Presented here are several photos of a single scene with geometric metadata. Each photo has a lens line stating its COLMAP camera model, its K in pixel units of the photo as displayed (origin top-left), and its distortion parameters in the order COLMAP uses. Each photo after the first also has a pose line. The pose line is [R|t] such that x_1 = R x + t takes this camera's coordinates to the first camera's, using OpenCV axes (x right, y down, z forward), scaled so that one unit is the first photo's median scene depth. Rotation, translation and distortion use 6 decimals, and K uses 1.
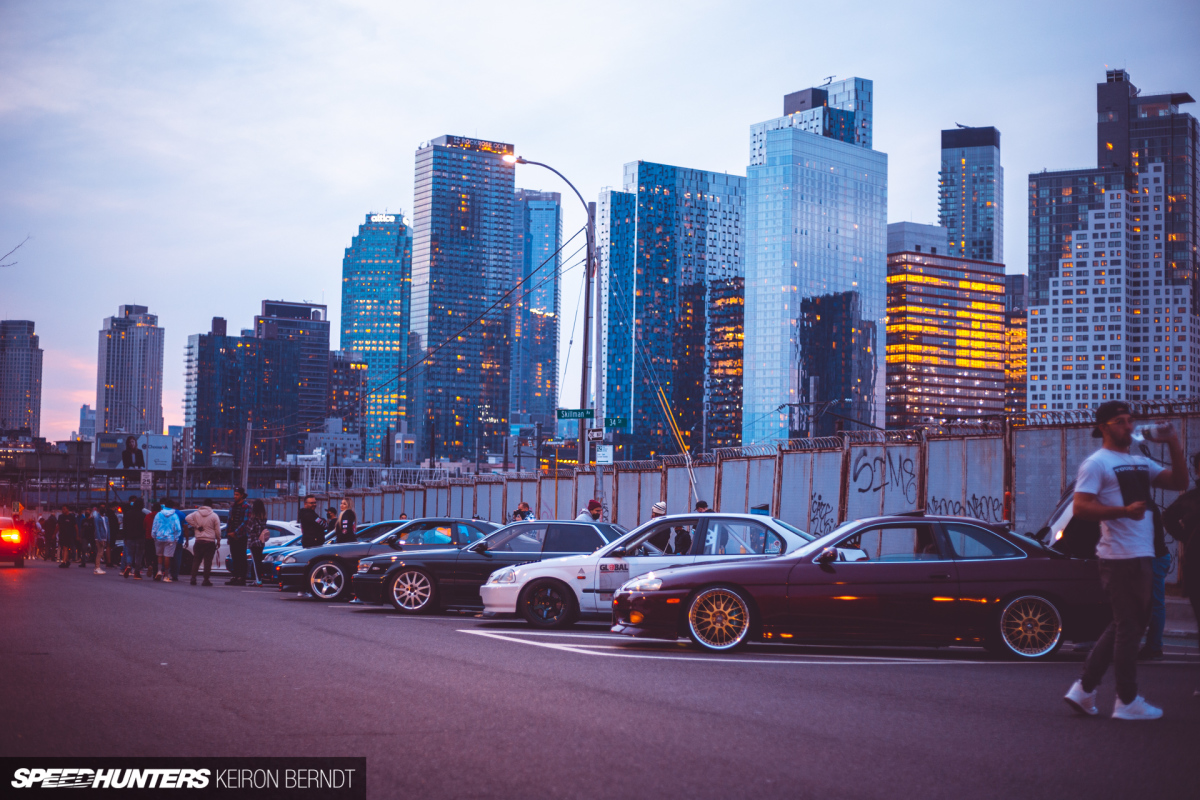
lens RADIAL K [[1787.9, 0, 596.0], [0, 1787.9, 405.5], [0, 0, 1]] dist [-0.005369, 0.000000]
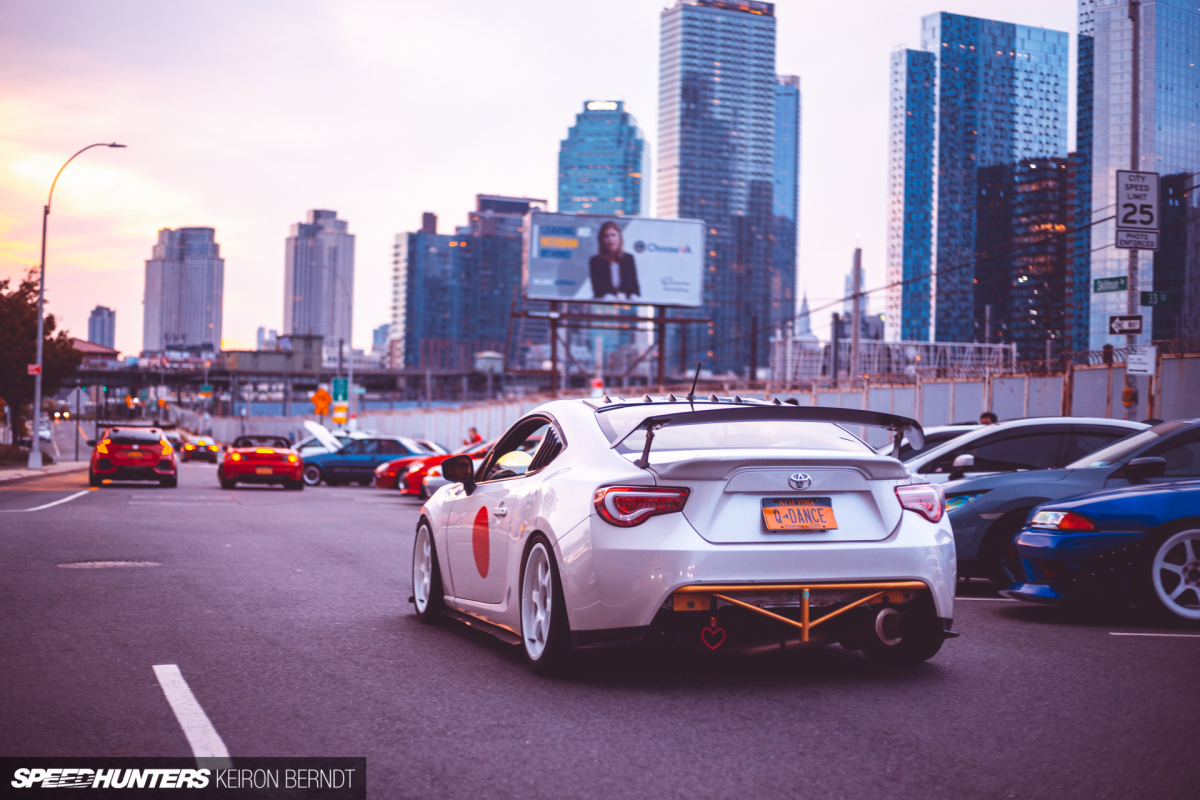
lens RADIAL K [[1787.9, 0, 604.9], [0, 1787.9, 393.7], [0, 0, 1]] dist [-0.005369, 0.000000]
pose [[0.996618, 0.000727, -0.082166, -0.054304], [0.001952, 0.999469, 0.032527, 0.010499], [0.082146, -0.032577, 0.996088, 0.139342]]
